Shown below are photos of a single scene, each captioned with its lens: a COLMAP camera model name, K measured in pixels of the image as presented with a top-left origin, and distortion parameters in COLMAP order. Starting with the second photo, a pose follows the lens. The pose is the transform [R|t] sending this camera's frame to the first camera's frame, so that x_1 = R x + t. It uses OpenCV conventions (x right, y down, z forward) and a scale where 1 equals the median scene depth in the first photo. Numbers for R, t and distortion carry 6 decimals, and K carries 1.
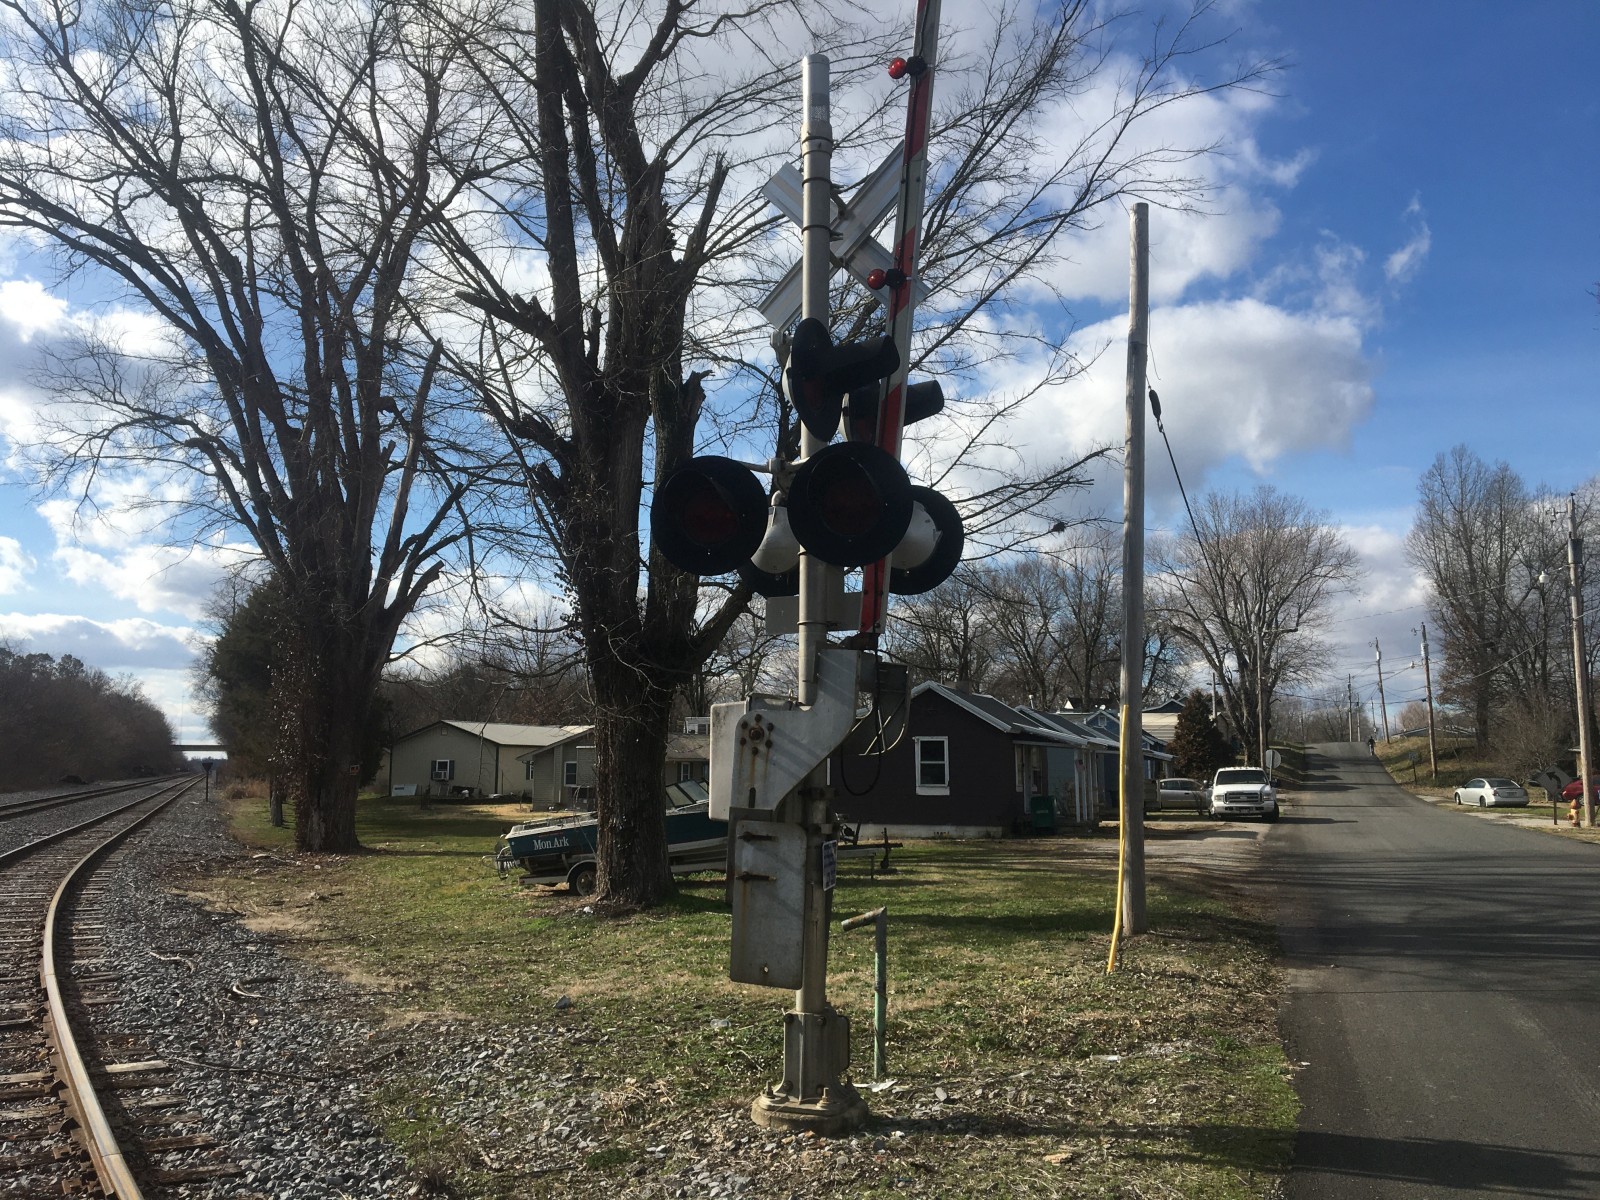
lens RADIAL K [[1329.9, 0, 772.8], [0, 1329.9, 596.2], [0, 0, 1]] dist [0.081151, -0.117593]
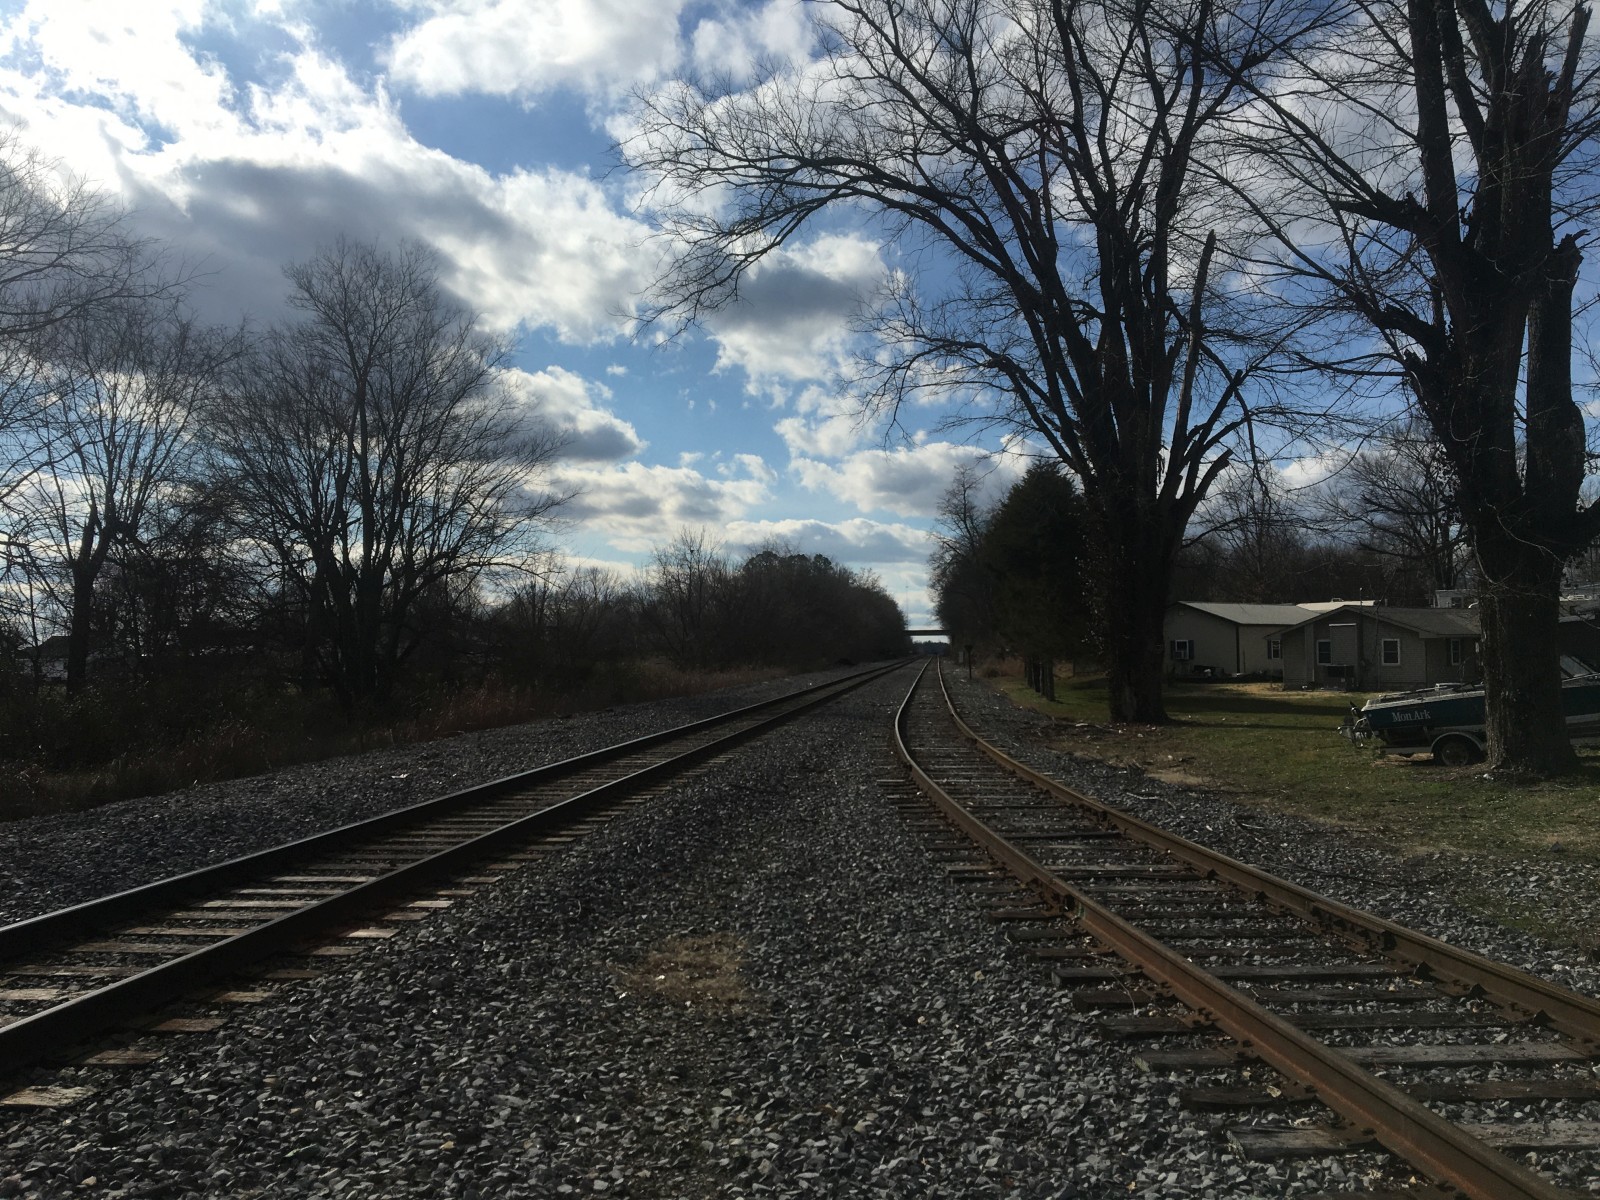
lens RADIAL K [[1329.9, 0, 778.1], [0, 1329.9, 596.5], [0, 0, 1]] dist [0.081151, -0.117593]
pose [[0.875908, -0.033362, -0.481323, -0.054775], [0.075783, 0.994737, 0.068961, -0.010196], [0.476489, -0.096880, 0.873826, -0.085533]]
